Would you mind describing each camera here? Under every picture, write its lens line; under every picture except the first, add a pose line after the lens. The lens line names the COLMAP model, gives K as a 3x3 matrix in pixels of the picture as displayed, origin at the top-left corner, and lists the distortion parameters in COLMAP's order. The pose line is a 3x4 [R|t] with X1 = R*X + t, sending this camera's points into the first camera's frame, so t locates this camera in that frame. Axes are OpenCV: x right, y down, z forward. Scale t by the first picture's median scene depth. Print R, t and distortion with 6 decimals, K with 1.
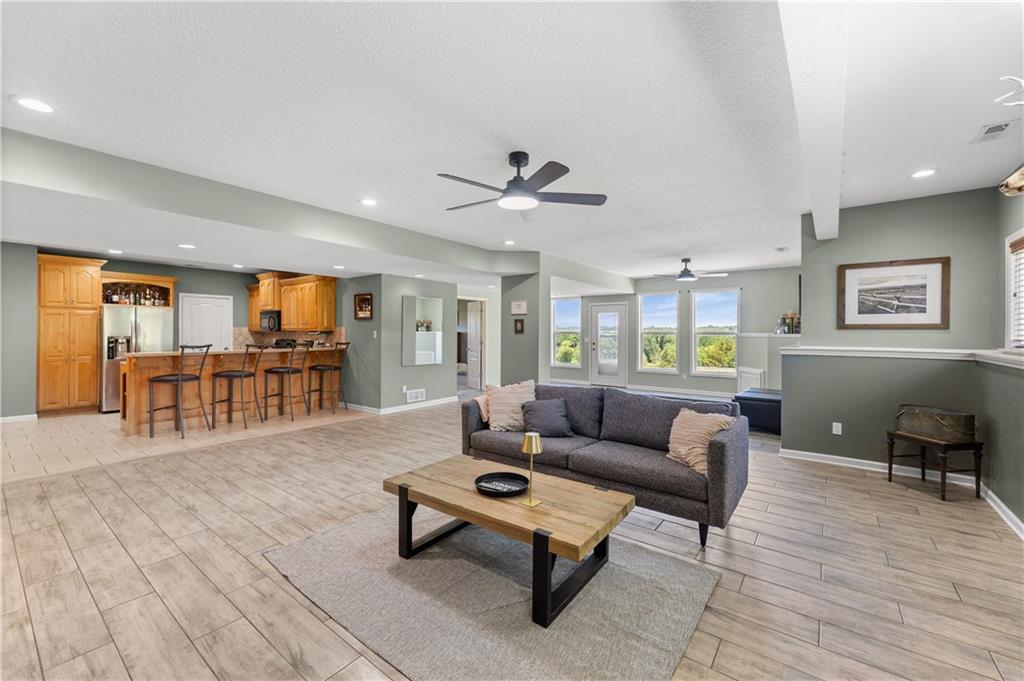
lens RADIAL K [[408.9, 0, 512.2], [0, 408.9, 332.3], [0, 0, 1]] dist [0.001122, -0.000596]
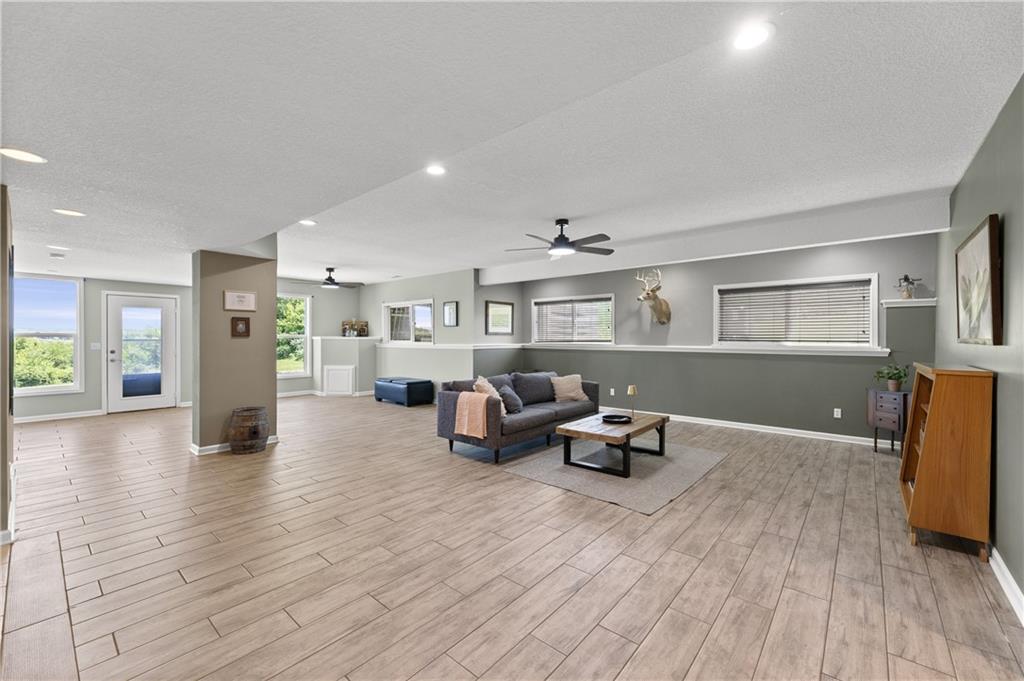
lens RADIAL K [[408.9, 0, 511.3], [0, 408.9, 341.6], [0, 0, 1]] dist [0.001122, -0.000596]
pose [[0.068749, -0.013858, 0.997538, -1.060312], [-0.003584, 0.999894, 0.014137, -0.002983], [-0.997628, -0.004547, 0.068692, 0.755234]]
